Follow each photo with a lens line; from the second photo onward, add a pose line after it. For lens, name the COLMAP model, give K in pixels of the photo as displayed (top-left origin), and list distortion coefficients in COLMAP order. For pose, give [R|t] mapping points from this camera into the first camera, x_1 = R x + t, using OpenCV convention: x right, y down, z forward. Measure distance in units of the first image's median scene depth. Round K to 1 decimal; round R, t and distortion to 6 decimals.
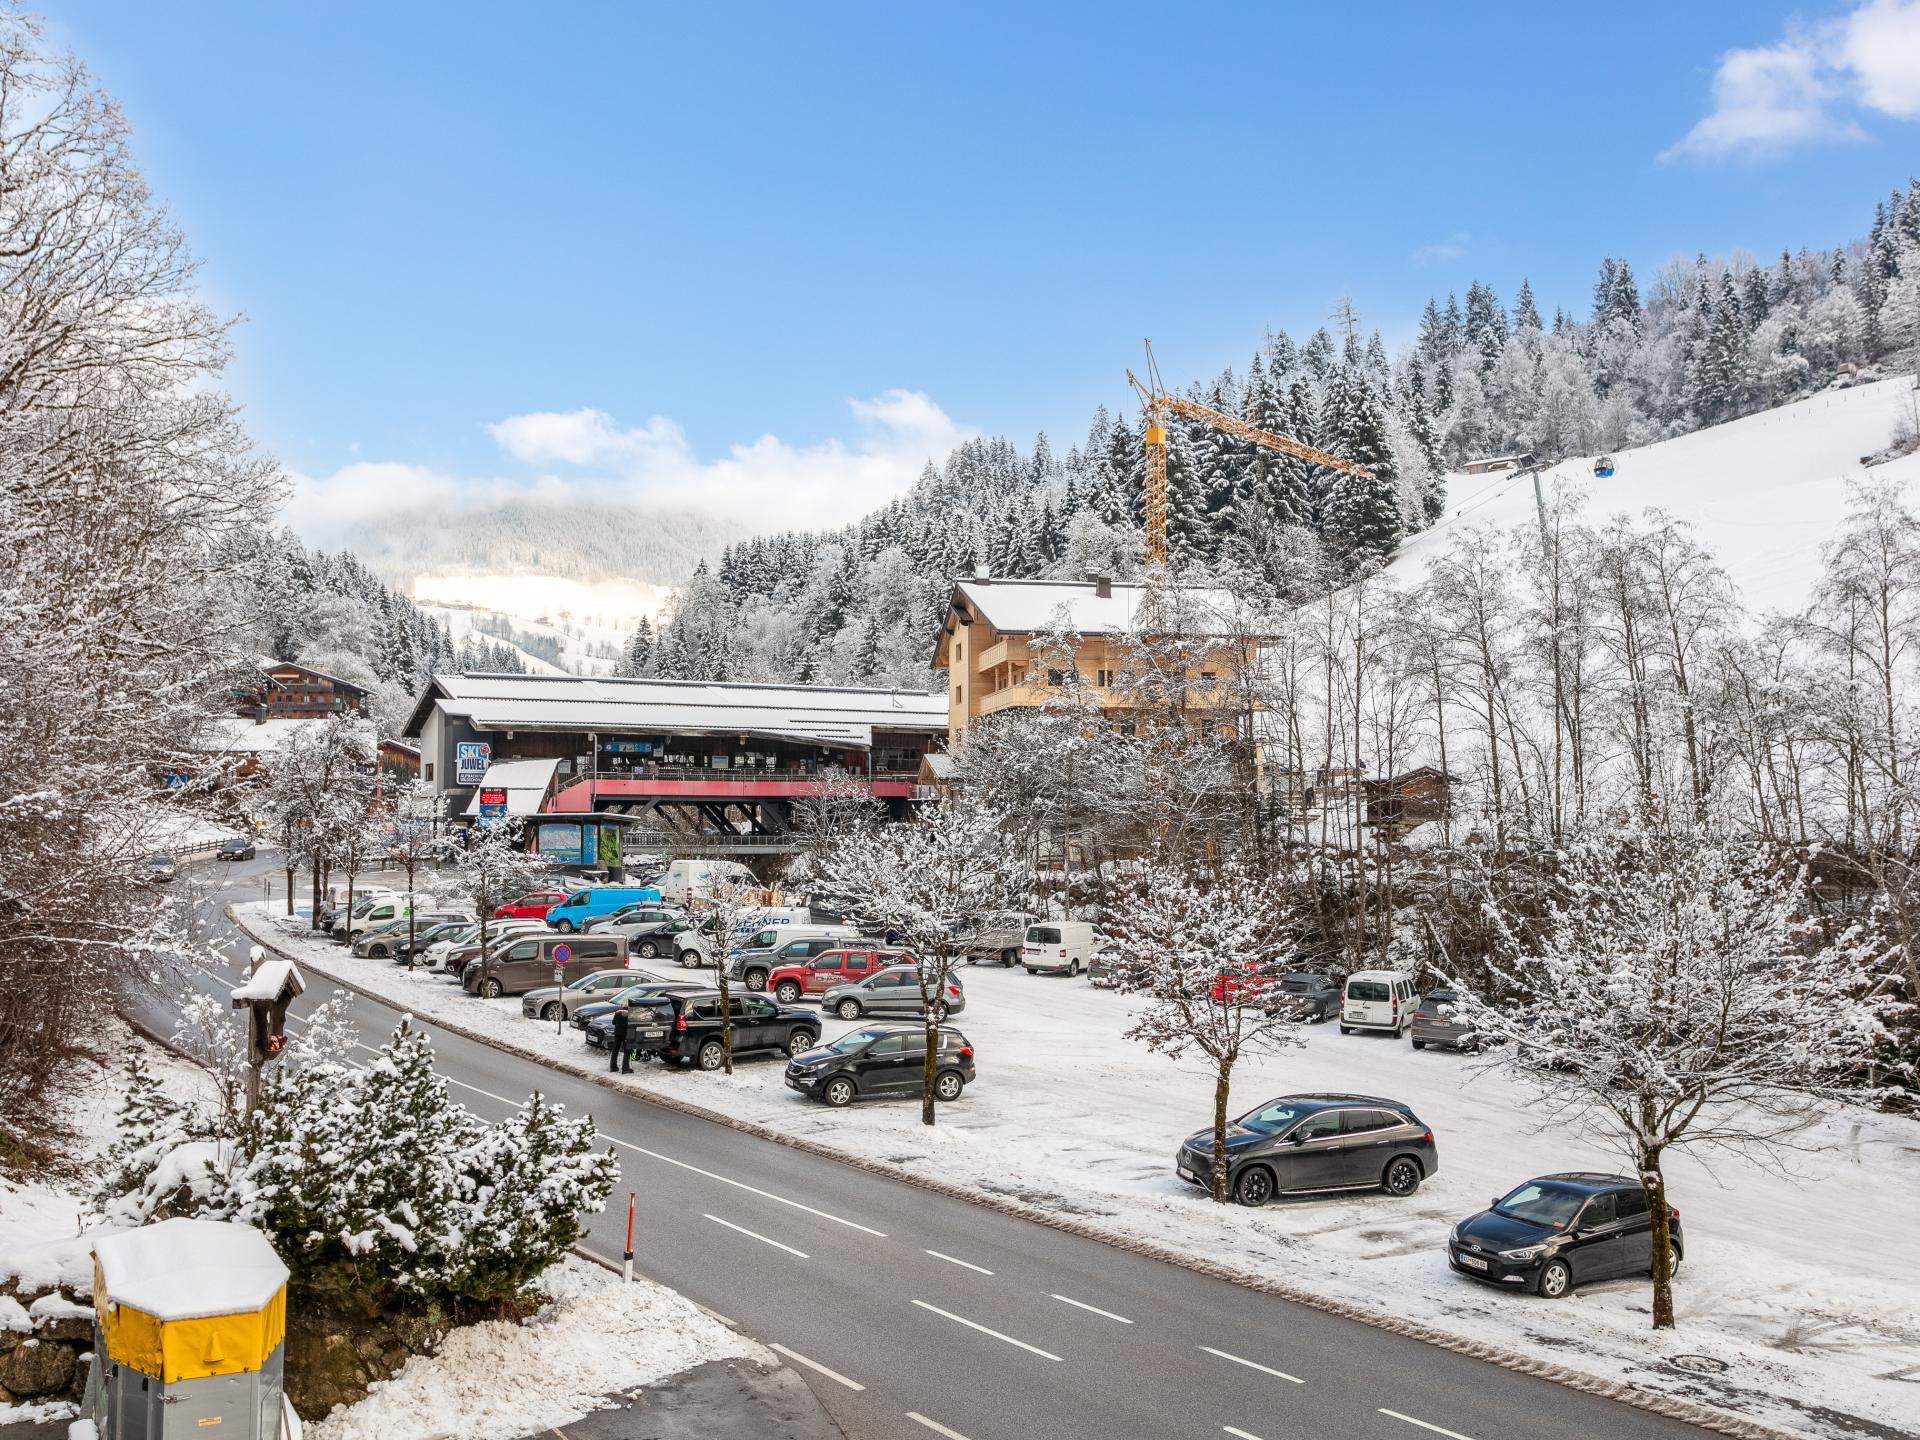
lens RADIAL K [[1830.3, 0, 960.0], [0, 1830.3, 720.0], [0, 0, 1]] dist [0.003518, 0.000883]
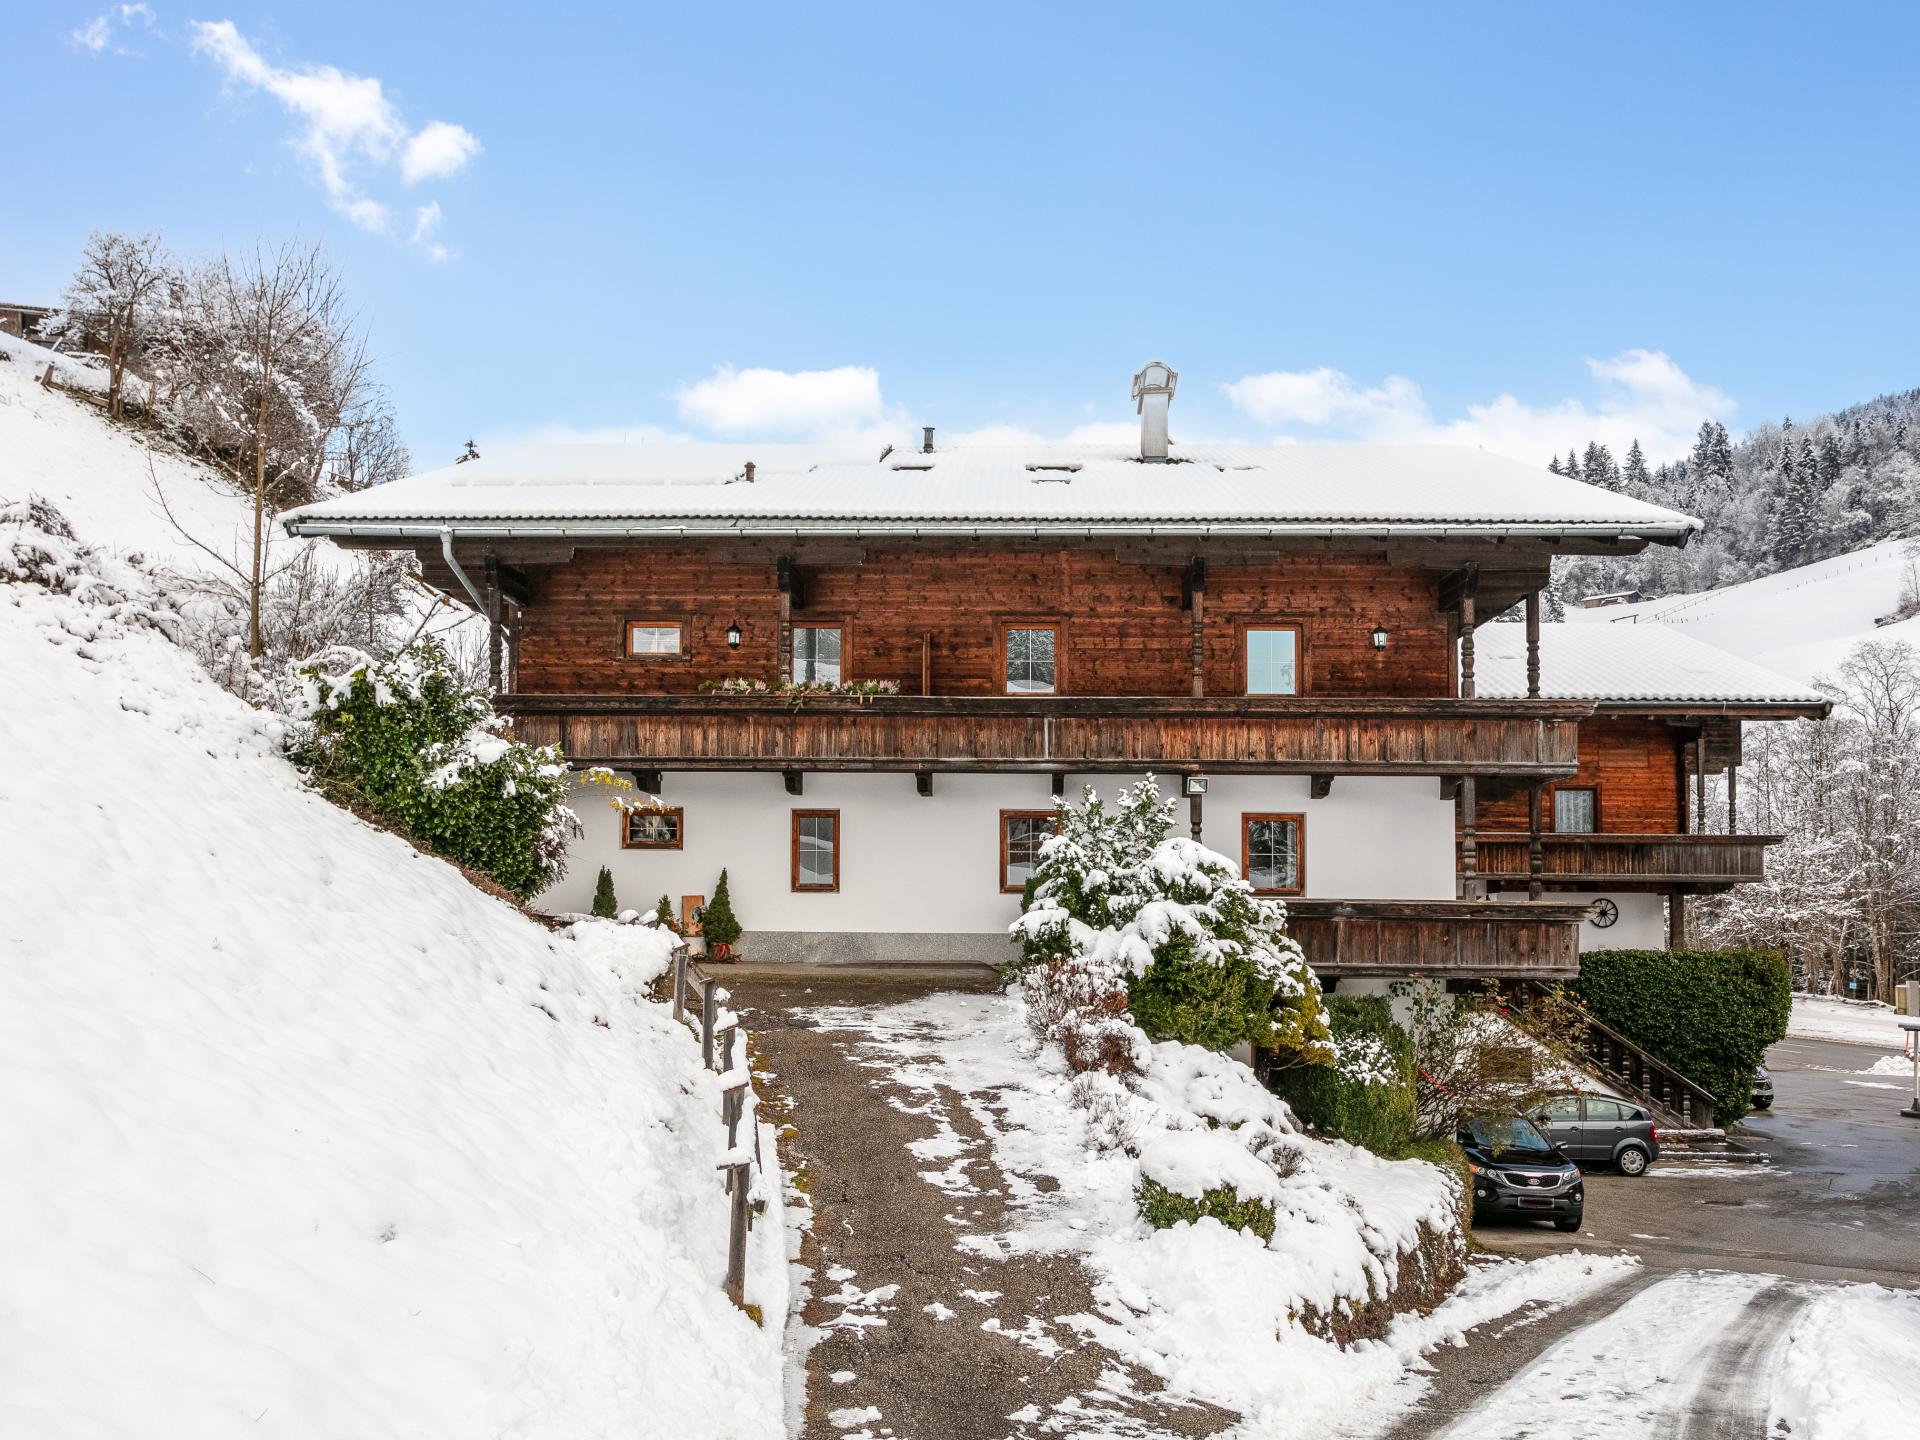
lens RADIAL K [[1646.0, 0, 973.1], [0, 1646.0, 819.8], [0, 0, 1]] dist [-0.001158, 0.007250]
pose [[0.996089, 0.001896, -0.088334, -0.034077], [-0.001170, 0.999965, 0.008262, -0.001947], [0.088347, -0.008126, 0.996057, -0.142223]]
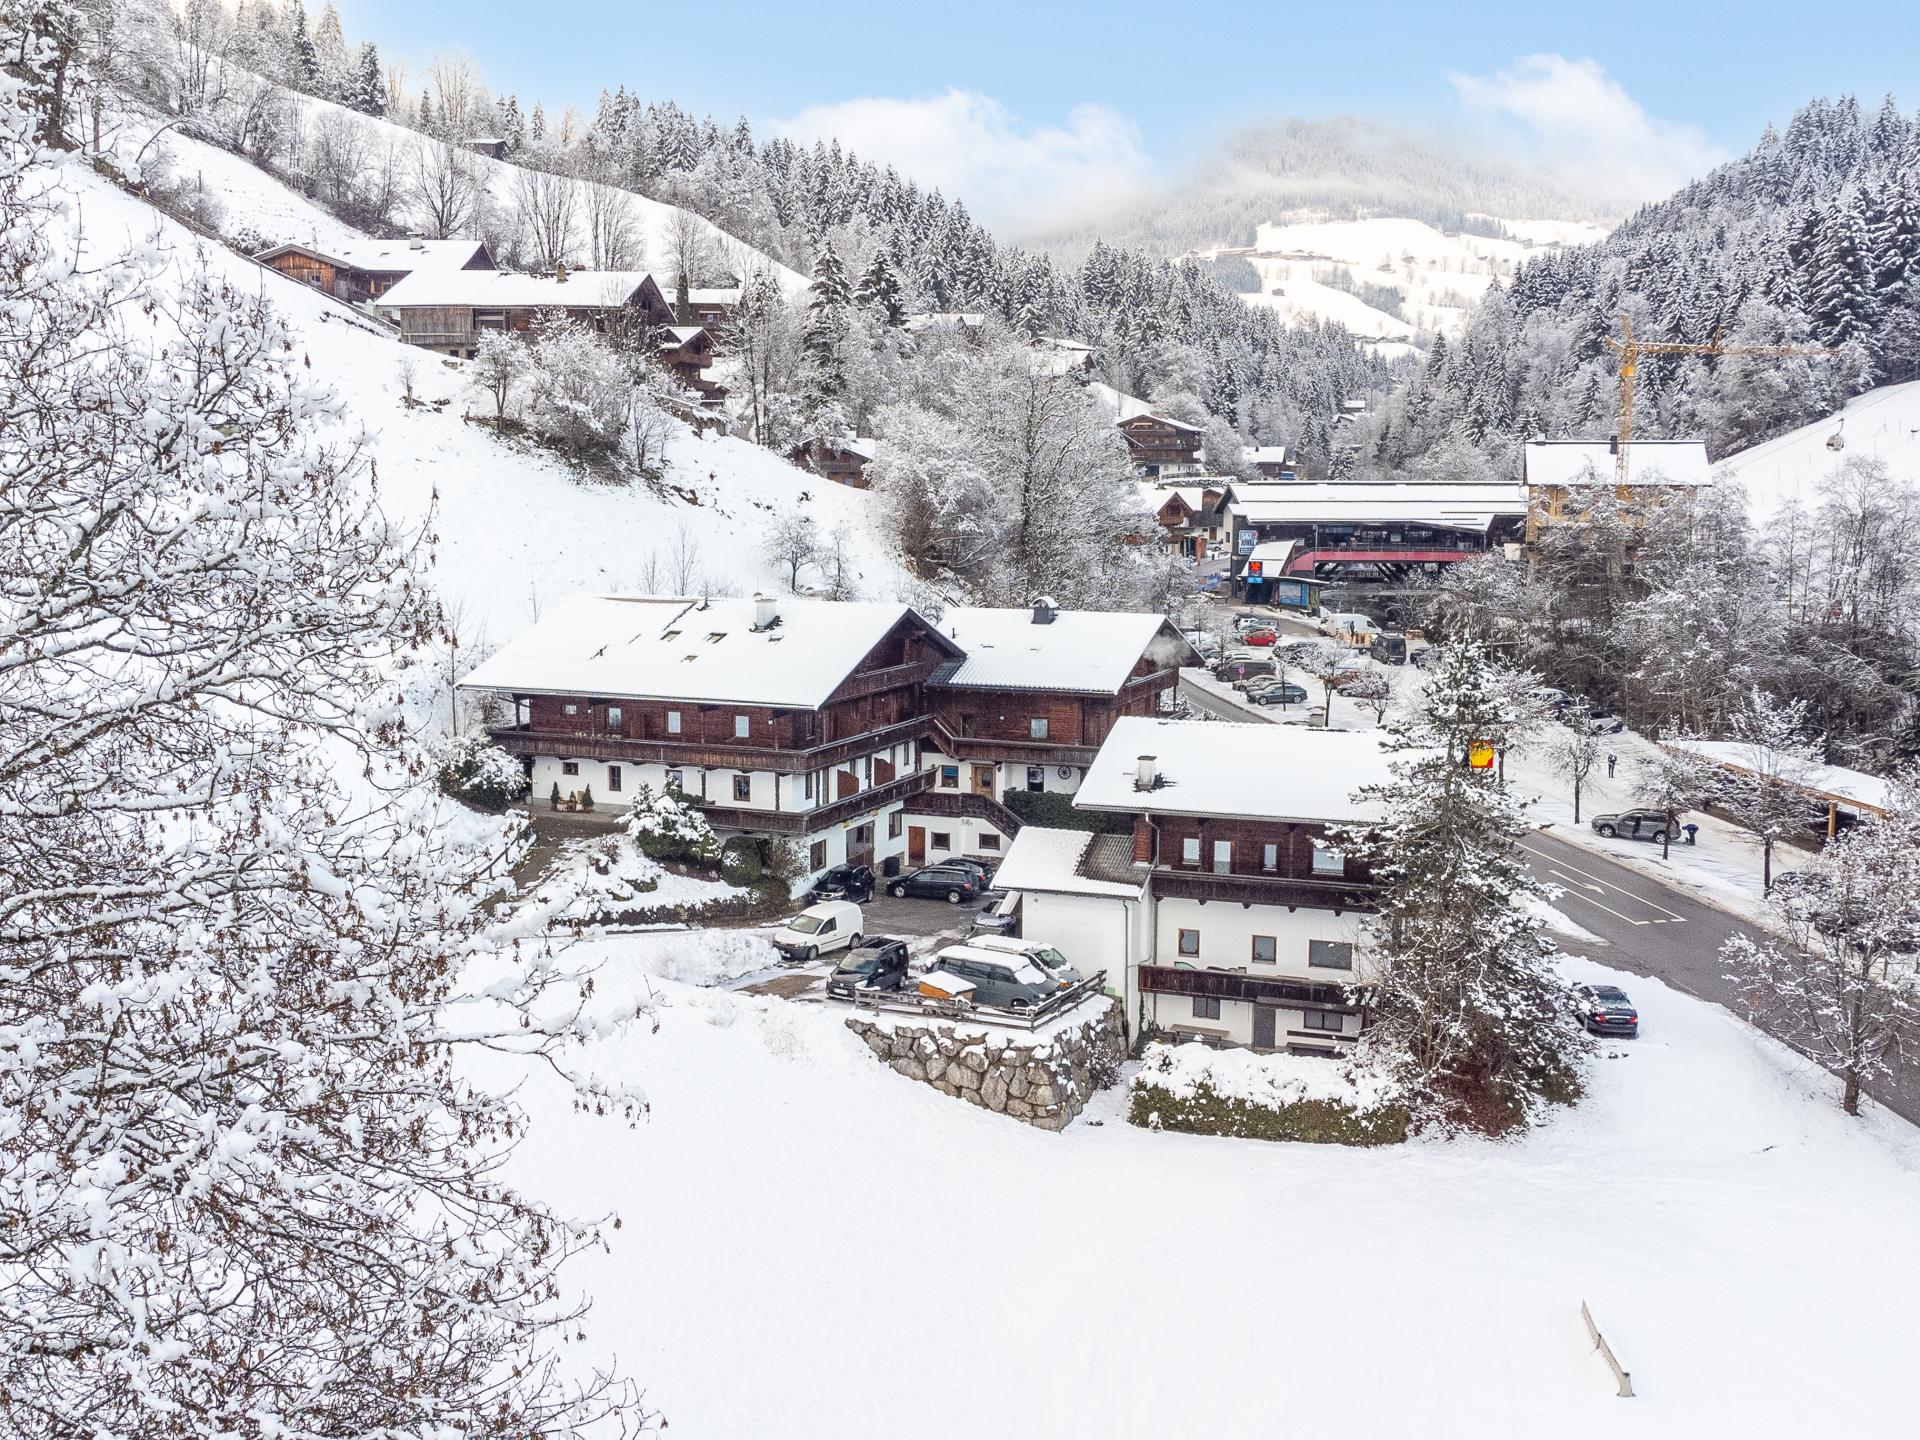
lens RADIAL K [[1906.2, 0, 960.0], [0, 1906.2, 720.0], [0, 0, 1]] dist [0.058447, -0.014272]
pose [[0.903816, 0.059226, -0.423804, 0.094450], [0.020314, 0.983321, 0.180741, -0.049896], [0.427440, -0.171965, 0.887538, -0.271377]]
